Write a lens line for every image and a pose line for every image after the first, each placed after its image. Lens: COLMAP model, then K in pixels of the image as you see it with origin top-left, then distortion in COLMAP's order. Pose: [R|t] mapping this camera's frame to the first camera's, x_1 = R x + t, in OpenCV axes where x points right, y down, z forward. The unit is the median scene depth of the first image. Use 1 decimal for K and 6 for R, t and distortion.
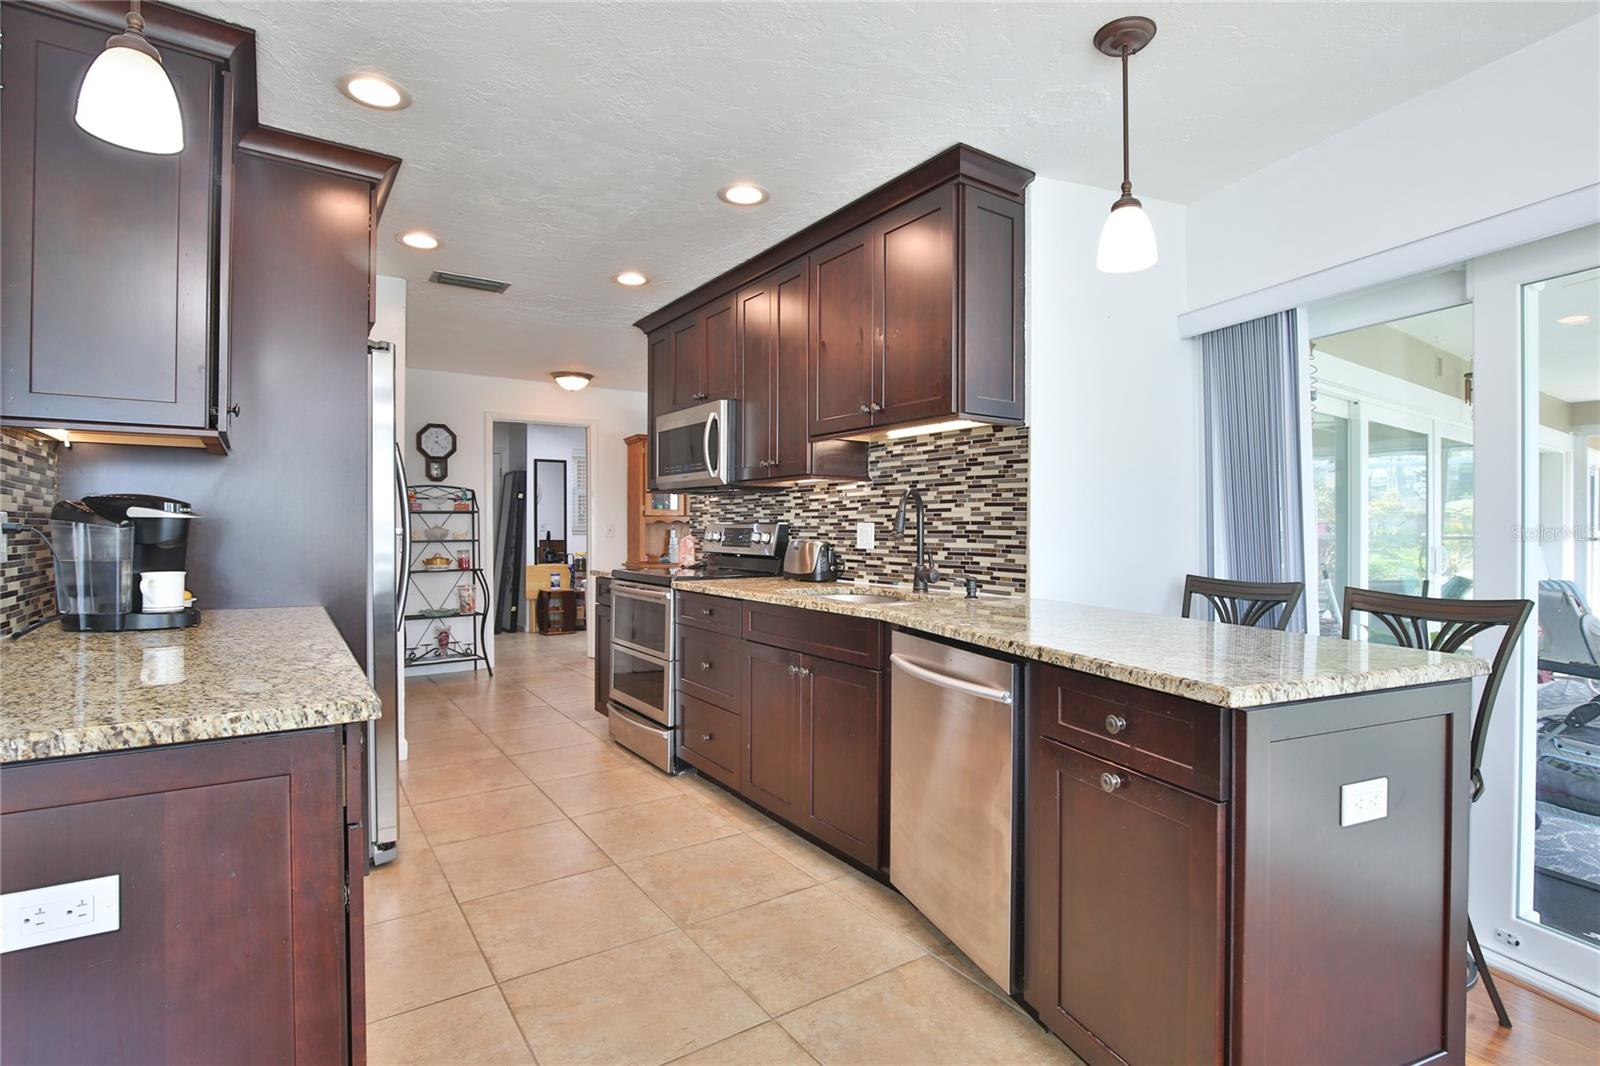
lens RADIAL K [[780.2, 0, 808.2], [0, 780.2, 529.0], [0, 0, 1]] dist [-0.028243, 0.002383]
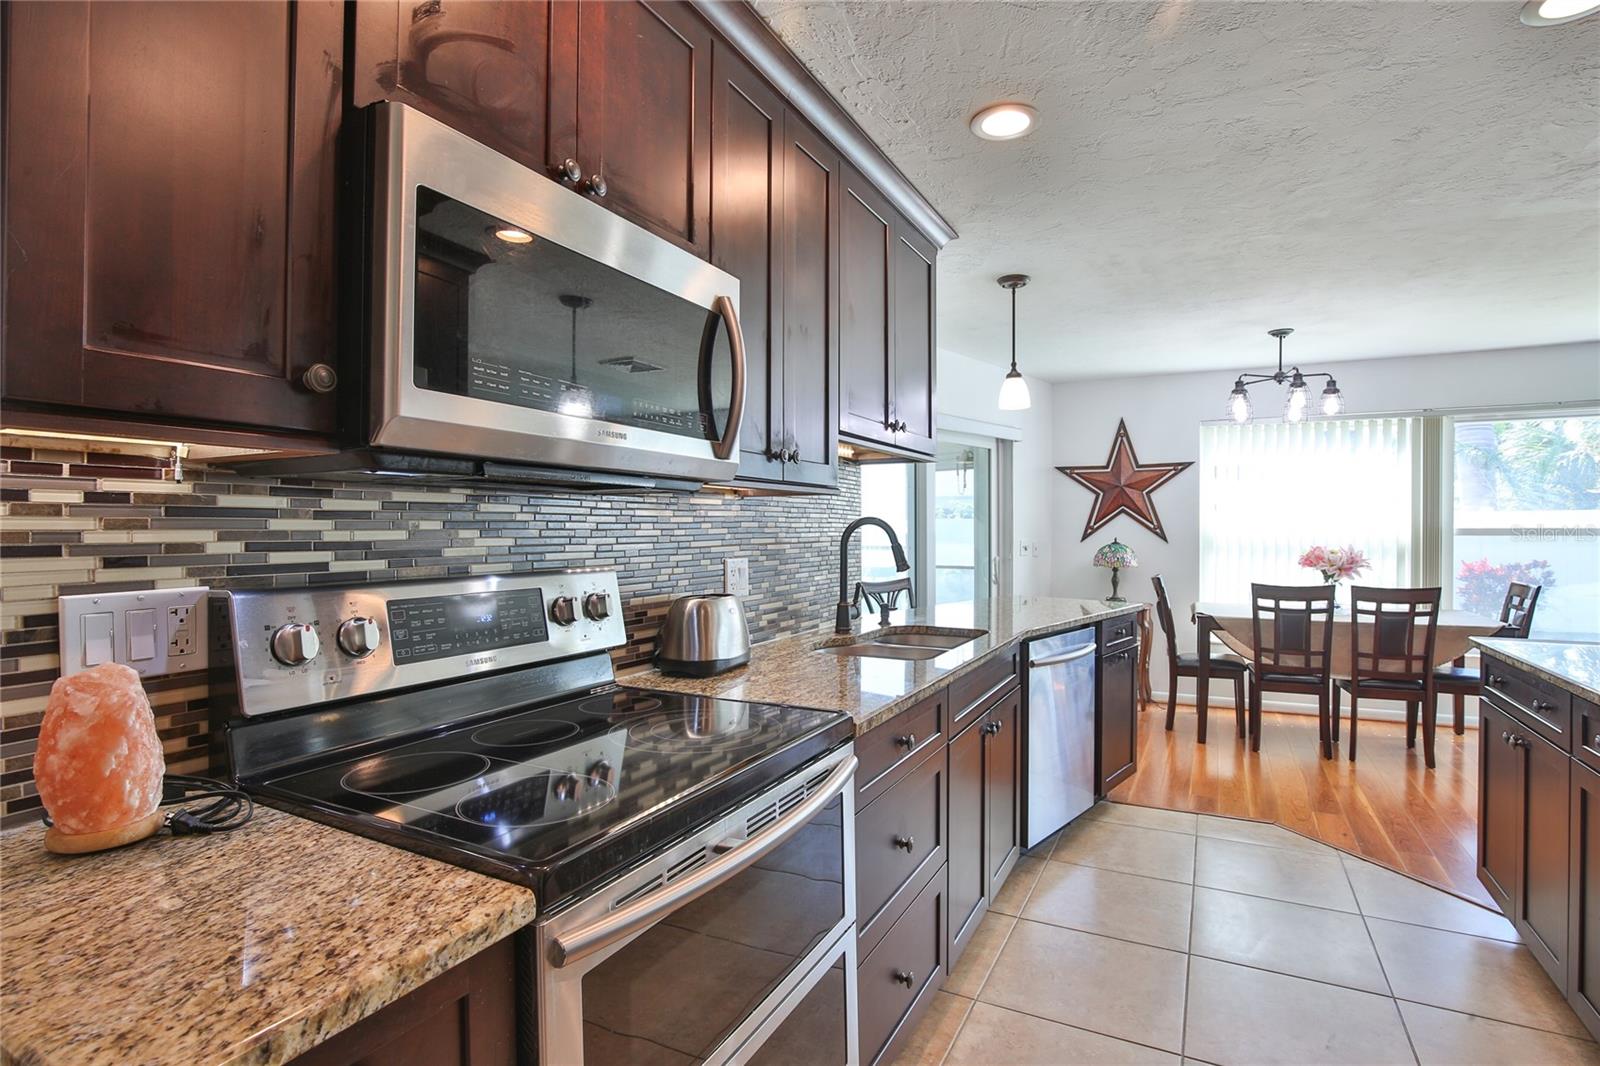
lens RADIAL K [[780.2, 0, 803.8], [0, 780.2, 532.9], [0, 0, 1]] dist [-0.028243, 0.002383]
pose [[-0.457490, -0.009232, 0.889167, -0.472840], [-0.000568, 0.999949, 0.010090, -0.031919], [-0.889215, 0.004111, -0.457471, 1.091135]]
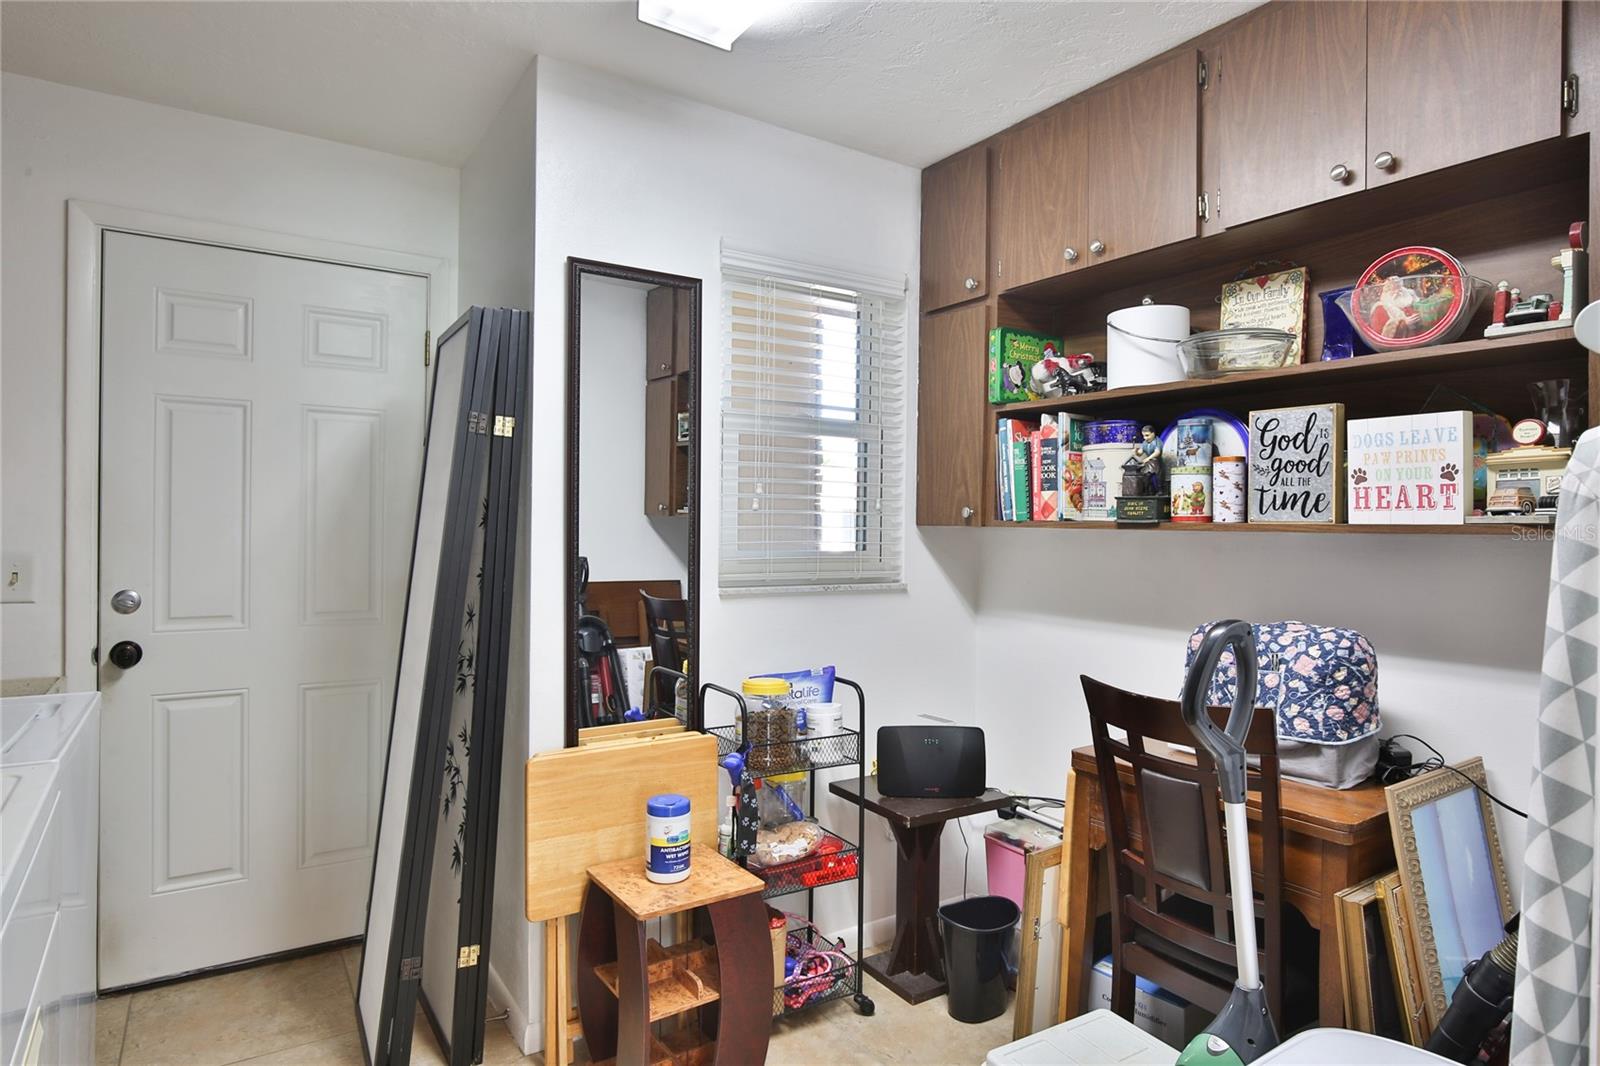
lens RADIAL K [[918.6, 0, 804.6], [0, 918.6, 522.8], [0, 0, 1]] dist [-0.012645, 0.003076]
pose [[0.998791, 0.006017, -0.048780, -0.591020], [-0.005935, 0.999981, 0.001825, -0.036367], [0.048790, -0.001533, 0.998808, 1.616635]]
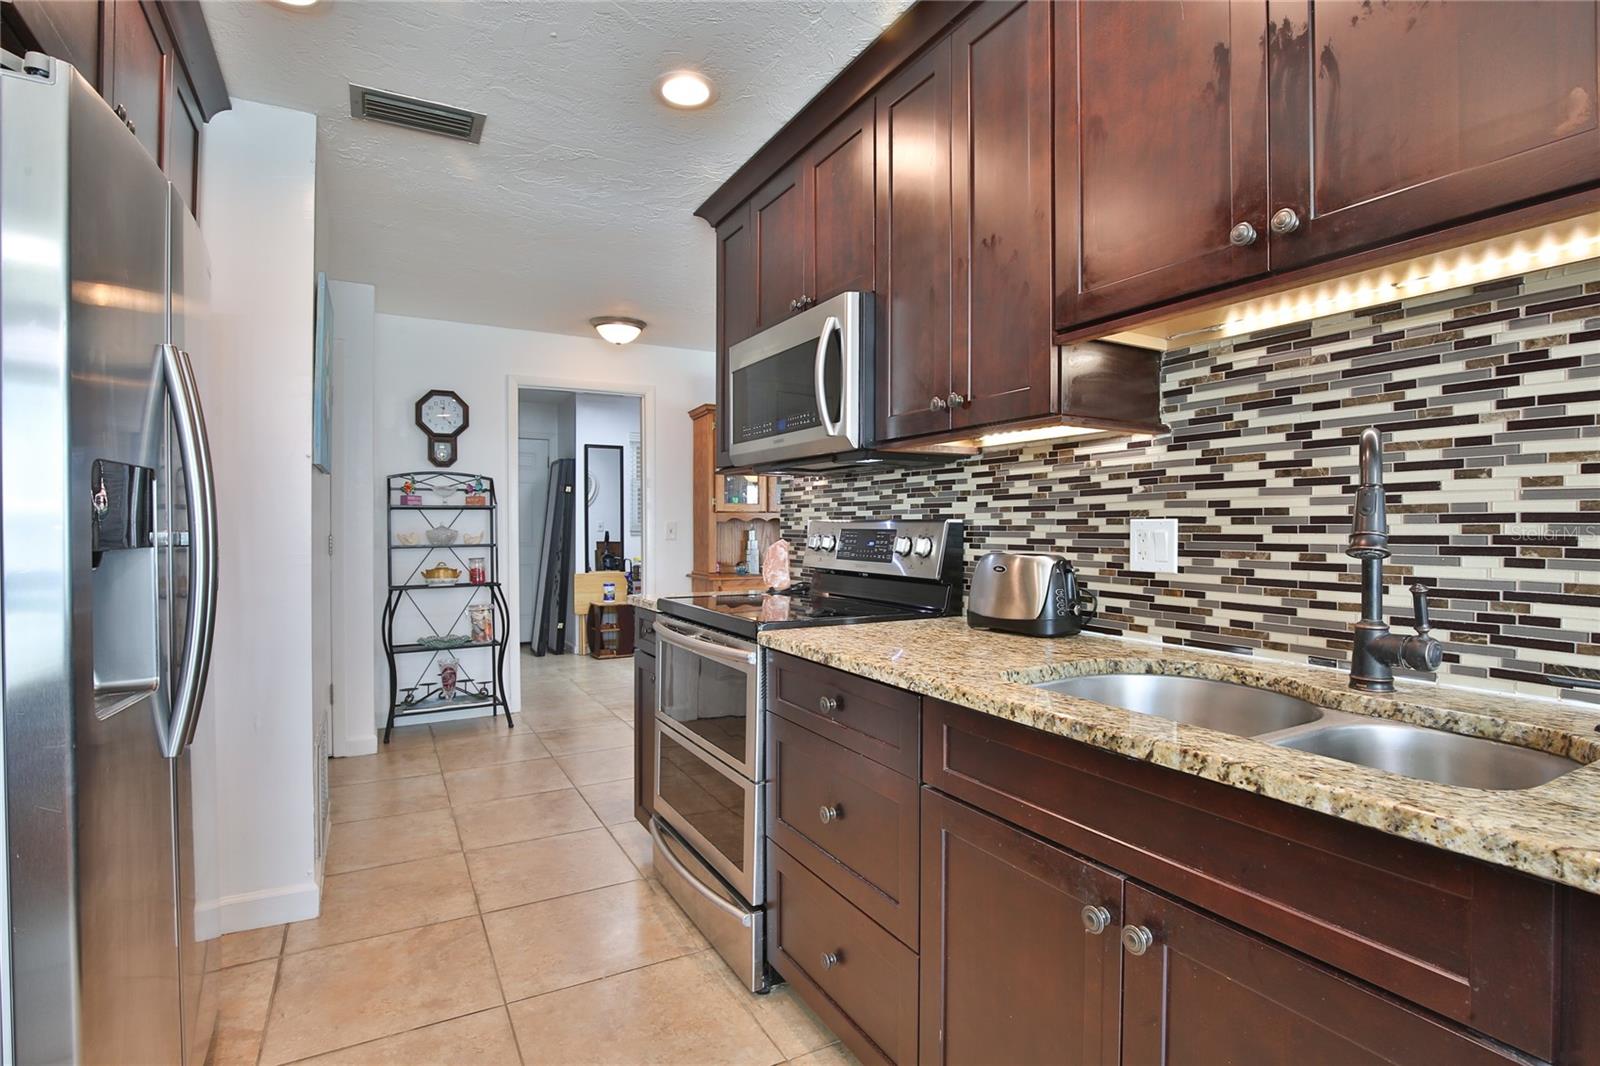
lens RADIAL K [[780.2, 0, 806.0], [0, 780.2, 532.5], [0, 0, 1]] dist [-0.028243, 0.002383]
pose [[0.995313, -0.000347, -0.096704, -0.083190], [0.000884, 0.999984, 0.005515, -0.002002], [0.096701, -0.005575, 0.995298, 0.432947]]
